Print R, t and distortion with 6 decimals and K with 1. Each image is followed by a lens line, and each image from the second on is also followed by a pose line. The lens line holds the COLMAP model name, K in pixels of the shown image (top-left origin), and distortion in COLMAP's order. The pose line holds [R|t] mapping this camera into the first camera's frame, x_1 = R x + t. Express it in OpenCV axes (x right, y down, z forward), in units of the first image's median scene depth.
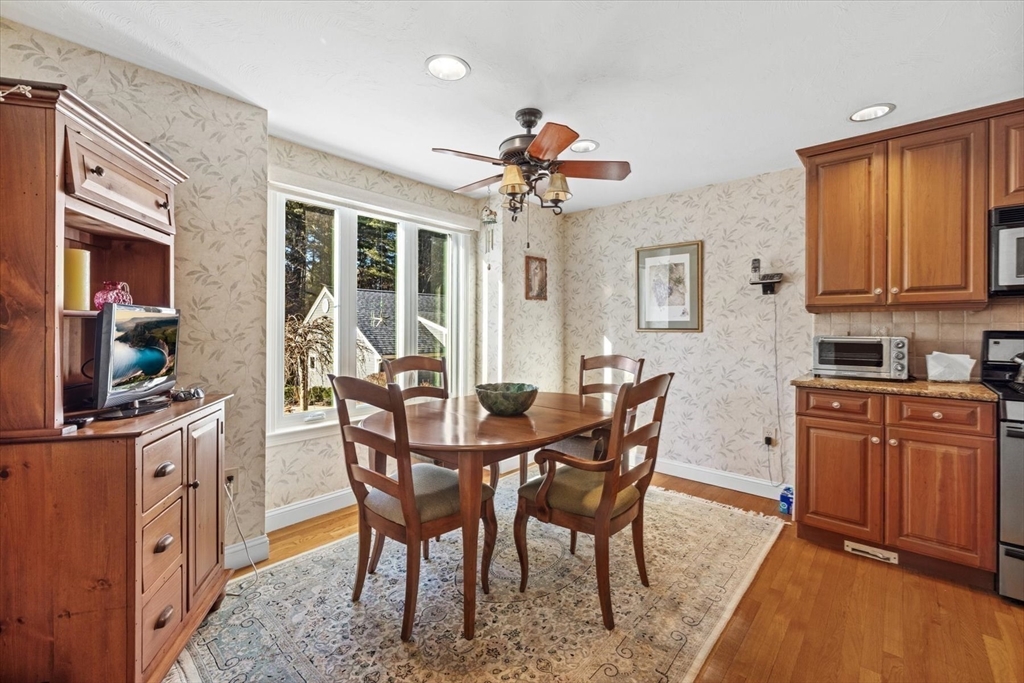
lens RADIAL K [[433.4, 0, 510.8], [0, 433.4, 327.1], [0, 0, 1]] dist [0.000435, 0.000688]
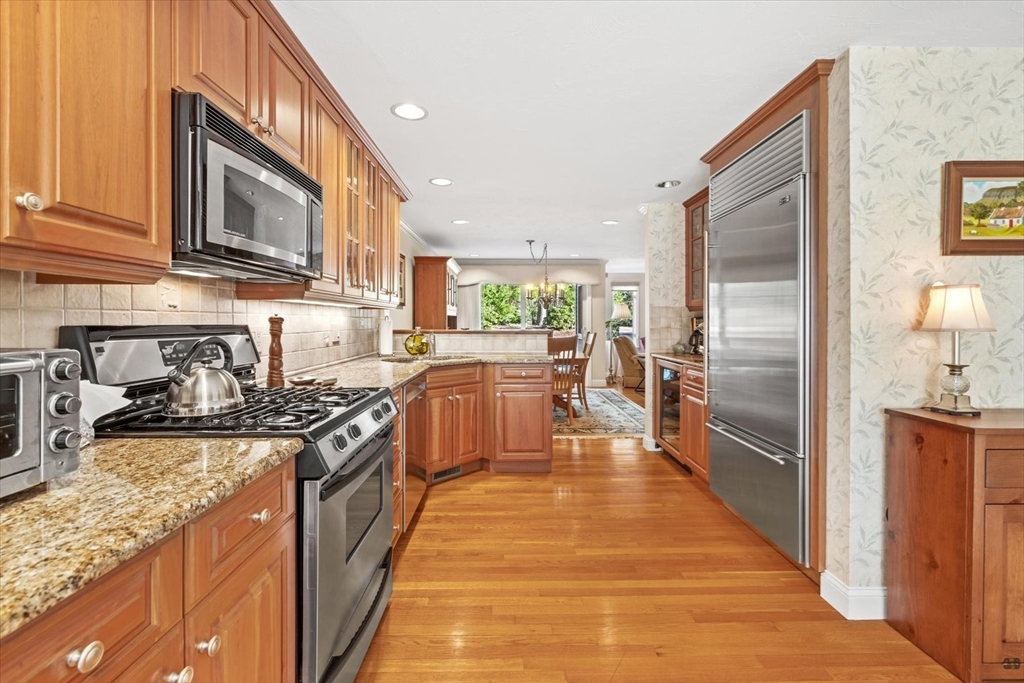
lens RADIAL K [[433.4, 0, 515.9], [0, 433.4, 324.0], [0, 0, 1]] dist [0.000435, 0.000688]
pose [[-0.681779, -0.008785, 0.731505, 0.404109], [-0.003476, 0.999956, 0.008770, 0.000553], [-0.731550, 0.003436, -0.681779, 0.933885]]
